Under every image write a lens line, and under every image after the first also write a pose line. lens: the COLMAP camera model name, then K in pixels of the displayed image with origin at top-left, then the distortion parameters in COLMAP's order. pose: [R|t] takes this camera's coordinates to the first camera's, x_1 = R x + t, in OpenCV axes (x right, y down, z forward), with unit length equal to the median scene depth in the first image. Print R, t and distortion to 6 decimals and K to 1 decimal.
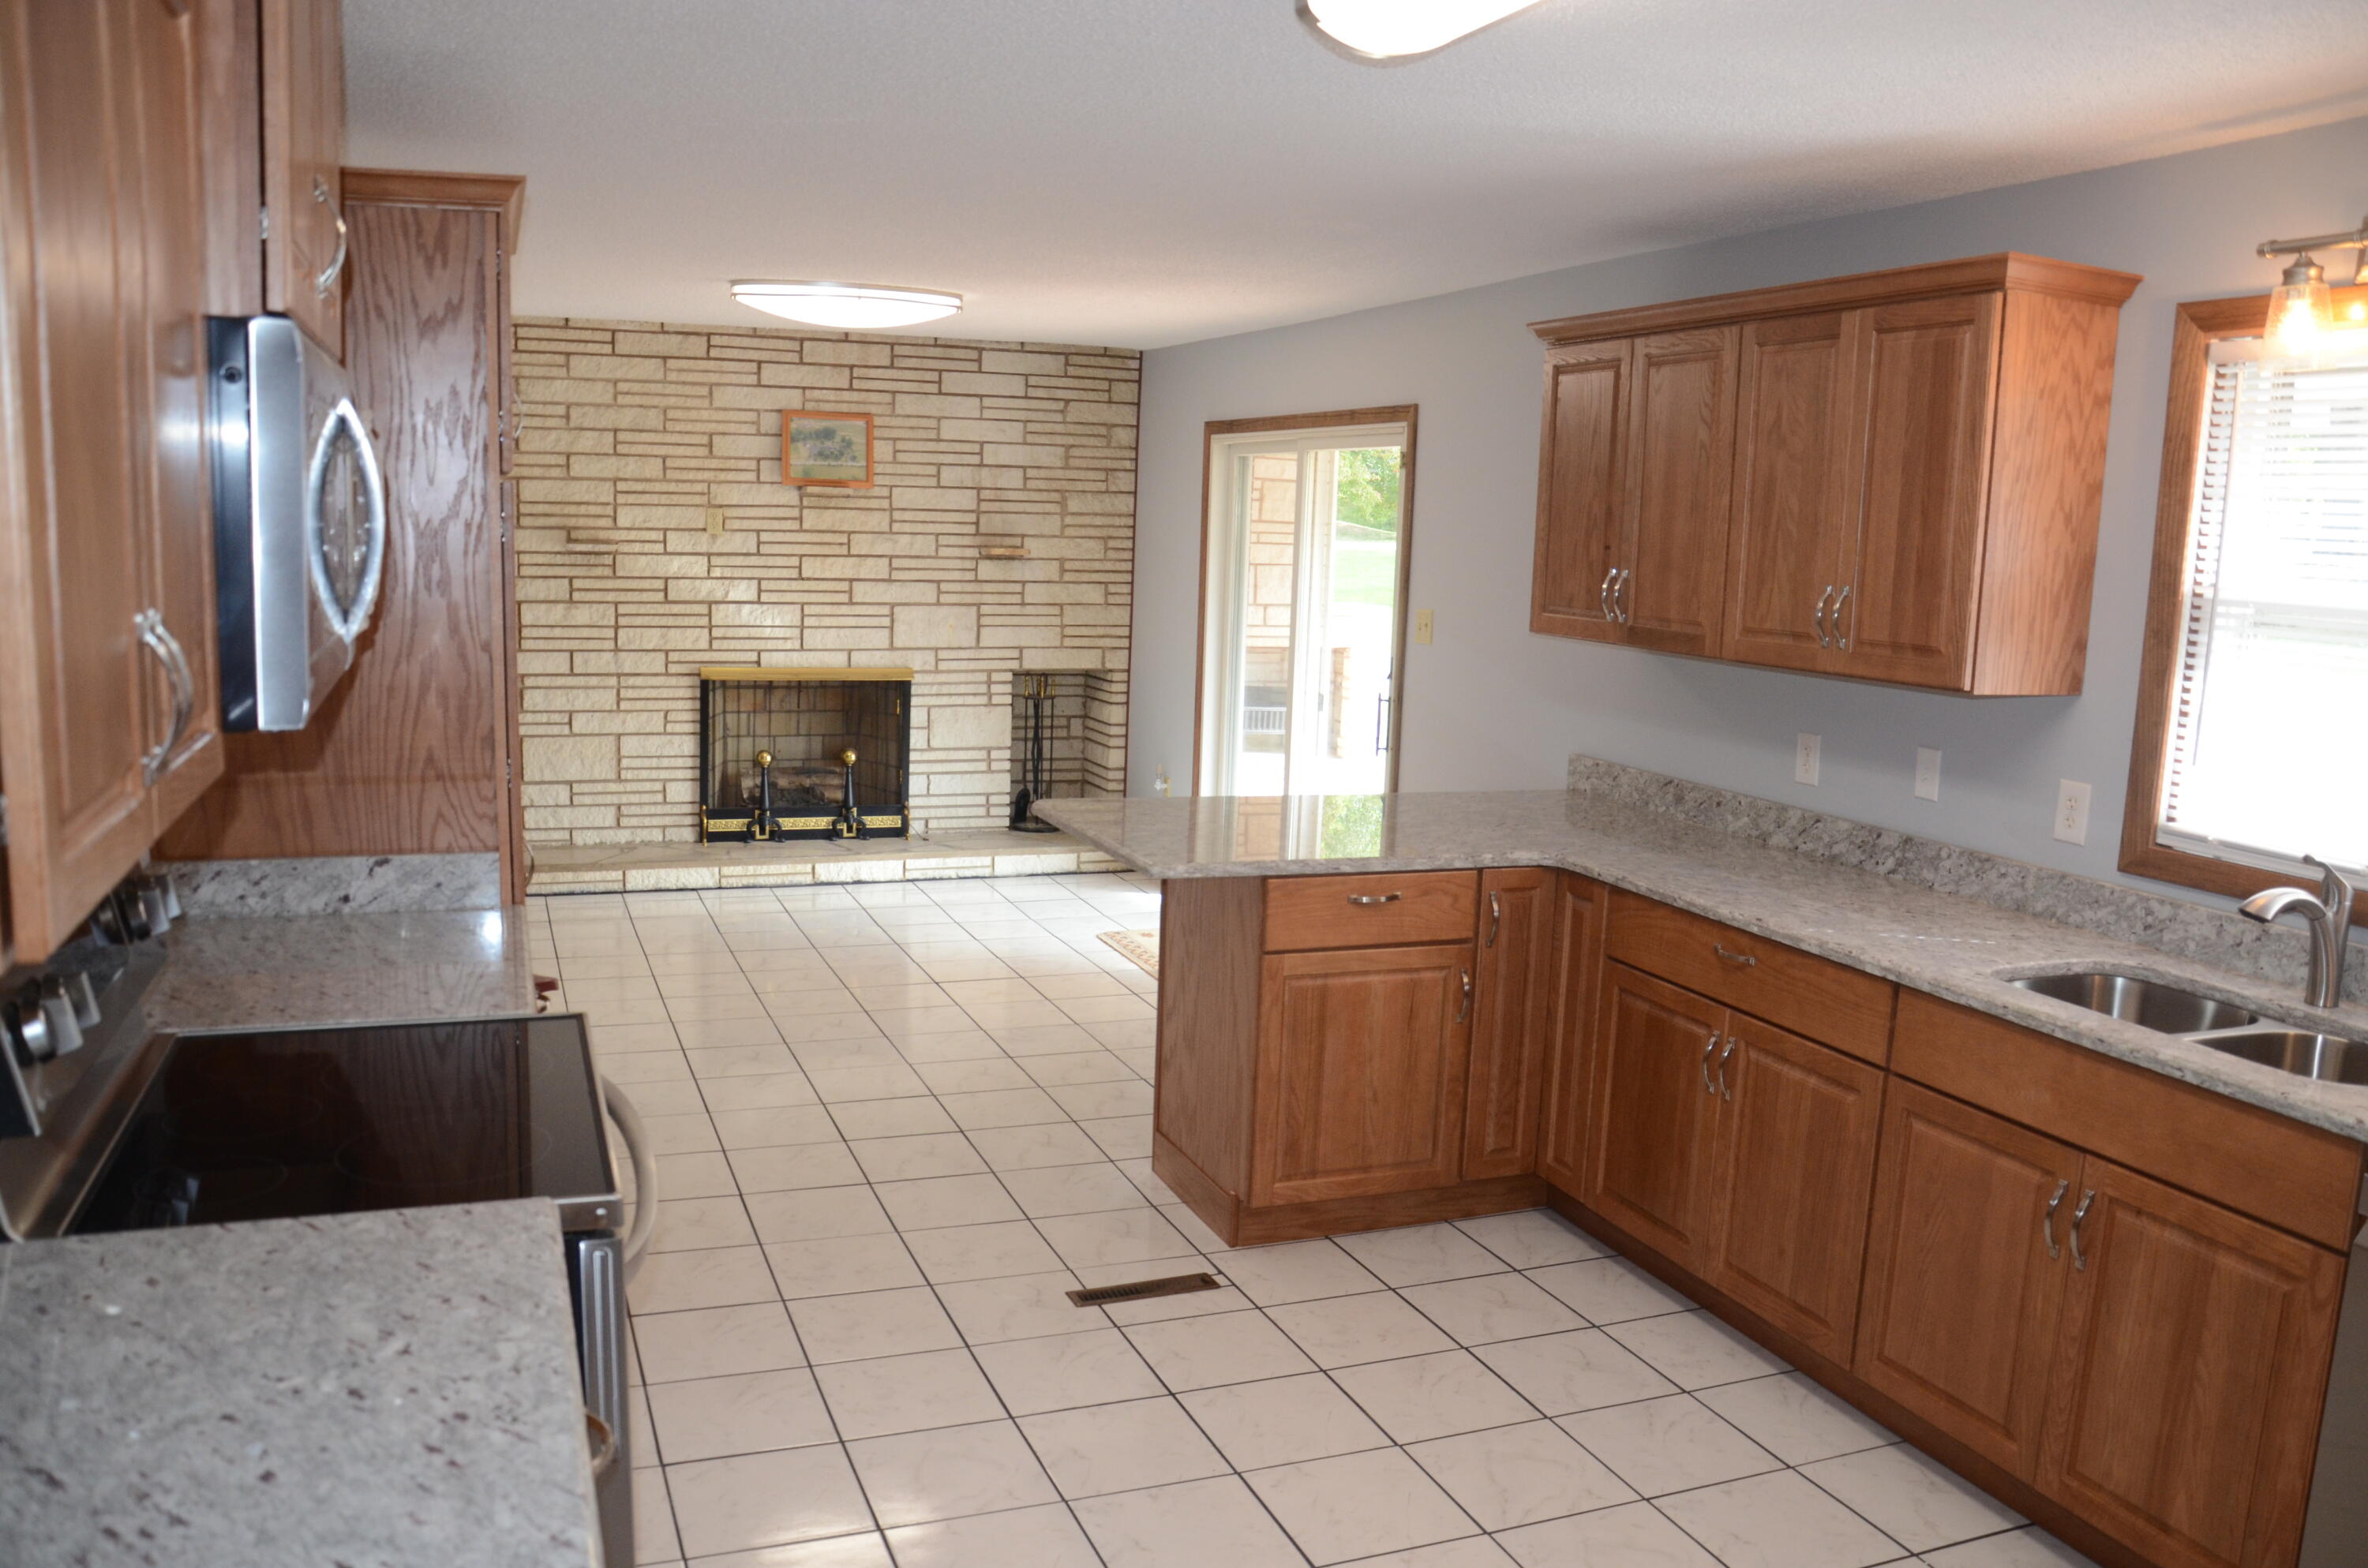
lens RADIAL K [[1903.1, 0, 1184.0], [0, 1903.1, 784.0], [0, 0, 1]] dist [-0.043749, -0.000845]
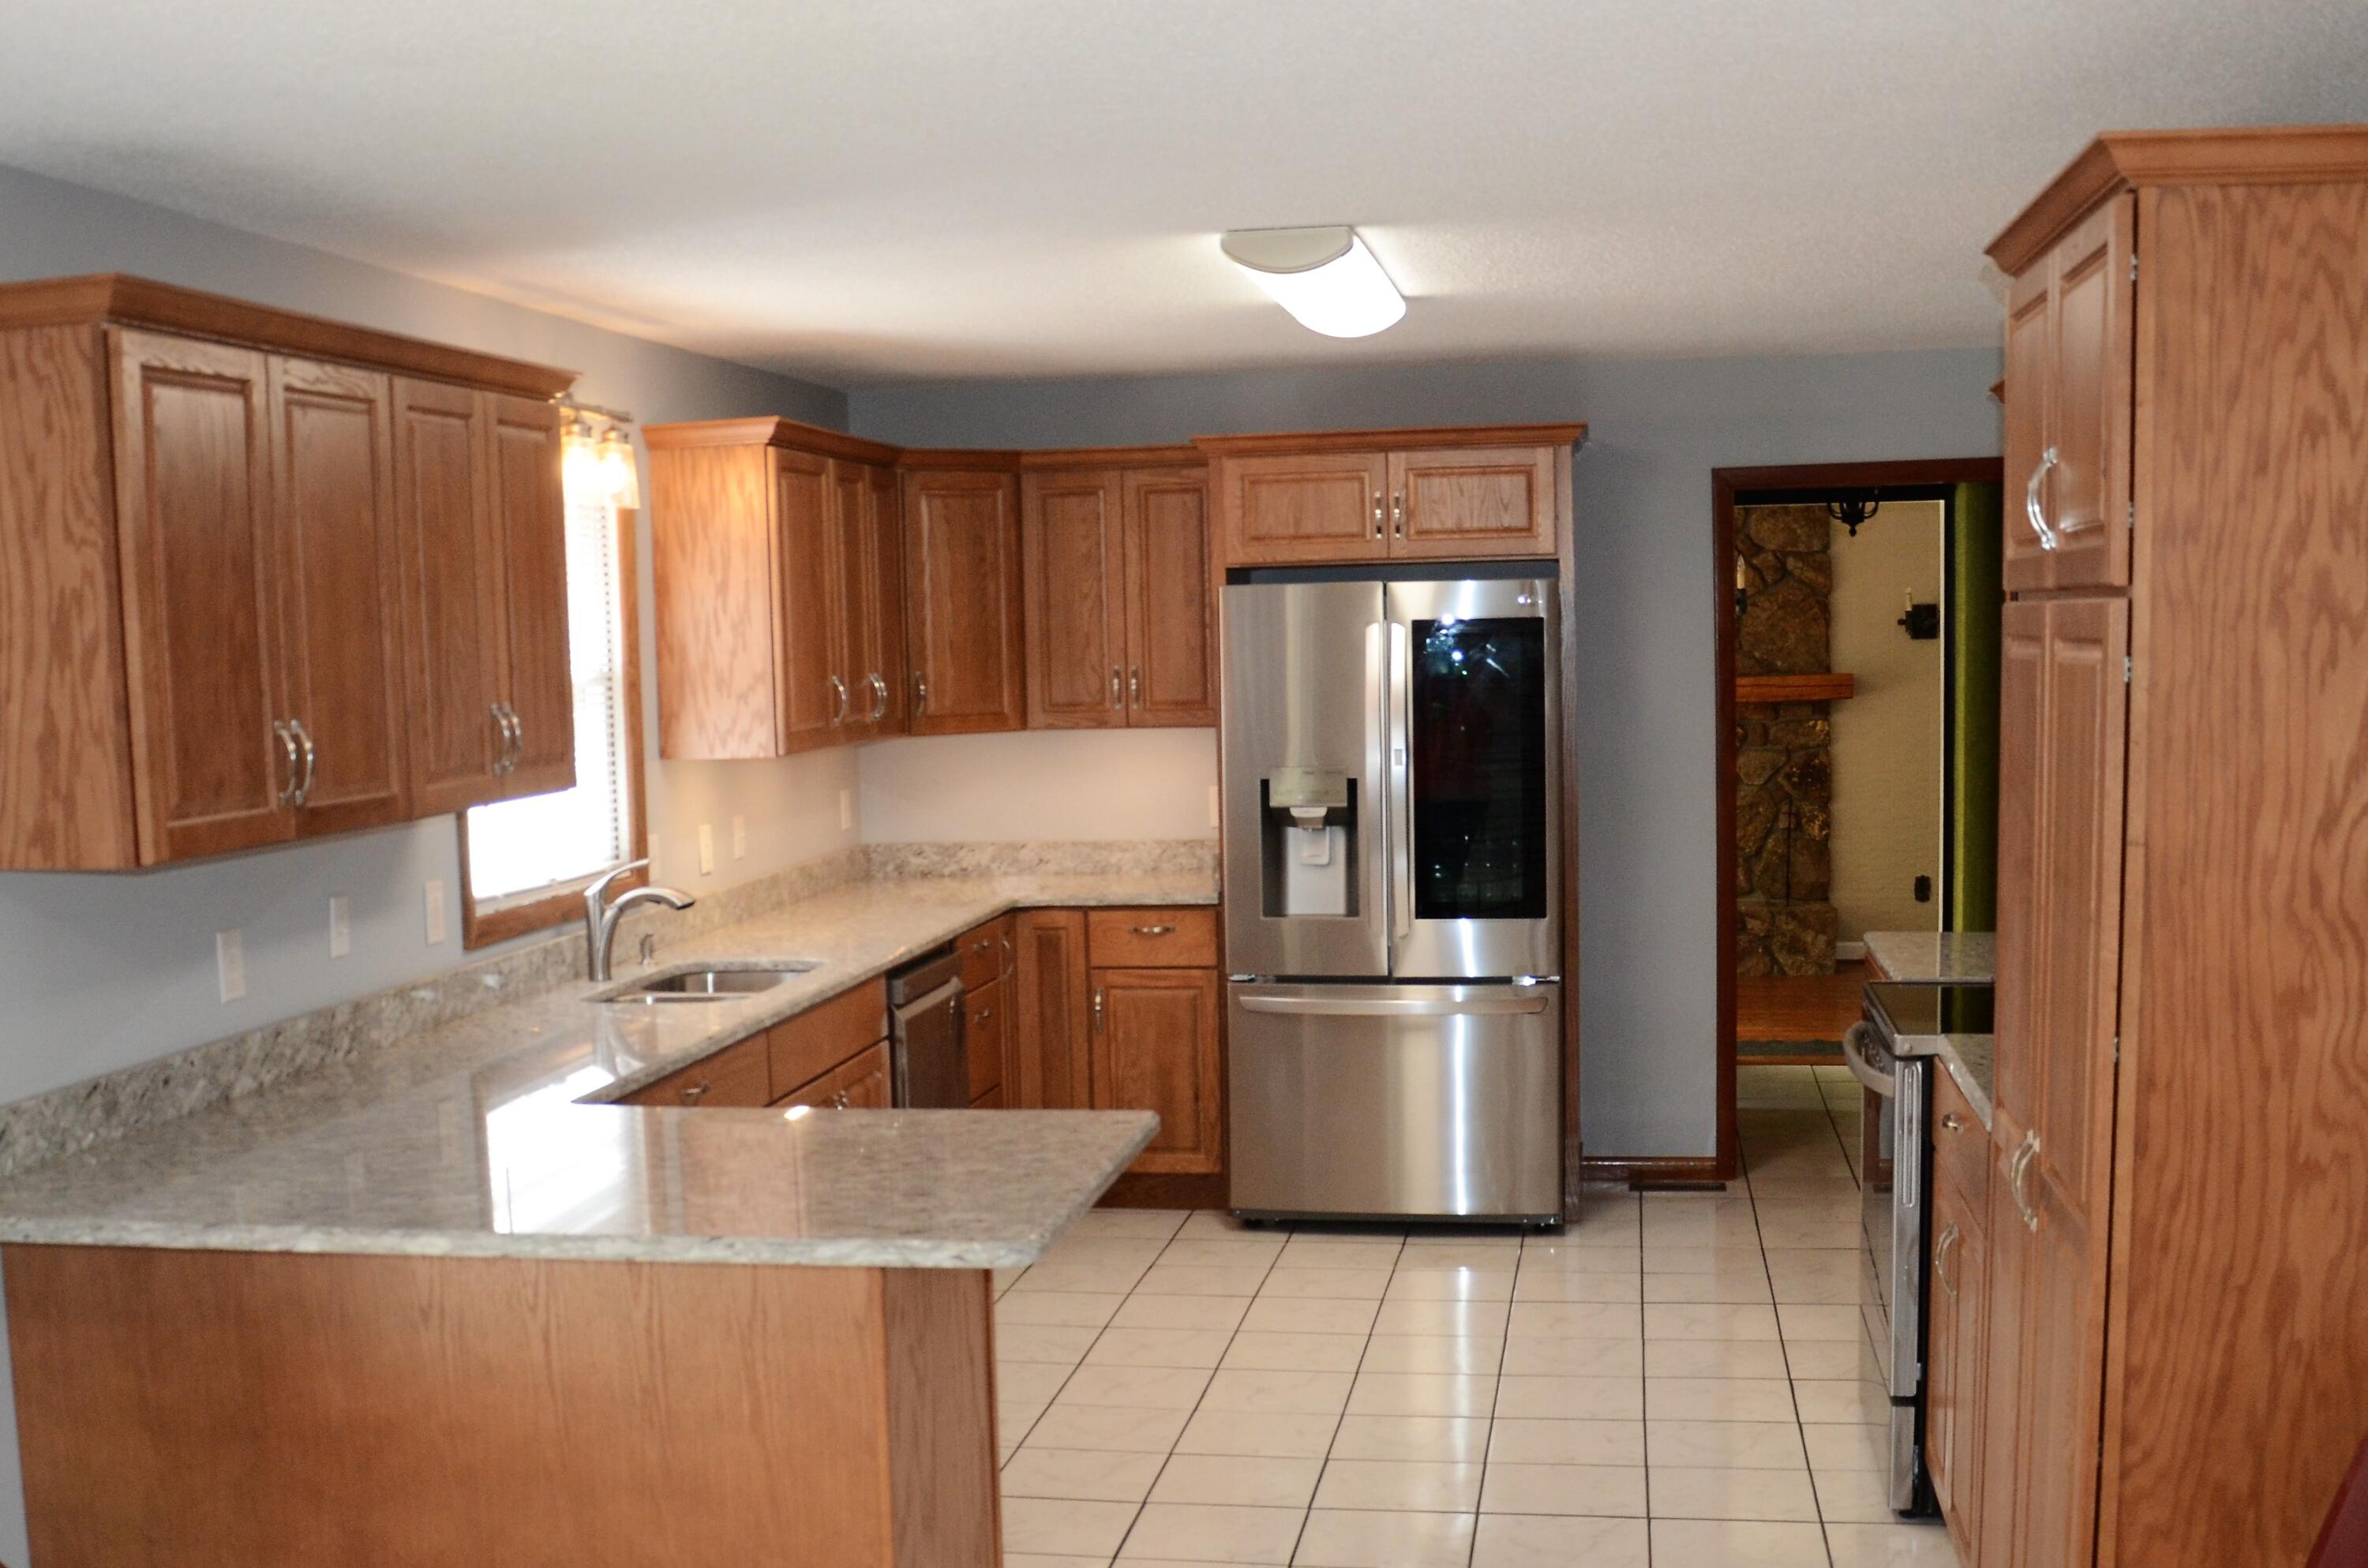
lens RADIAL K [[1903.1, 0, 1184.0], [0, 1903.1, 784.0], [0, 0, 1]] dist [-0.043749, -0.000845]
pose [[-0.807147, -0.065801, 0.586671, -0.376186], [0.079169, 0.972728, 0.218022, -0.206809], [-0.585017, 0.222422, -0.779925, 1.327476]]
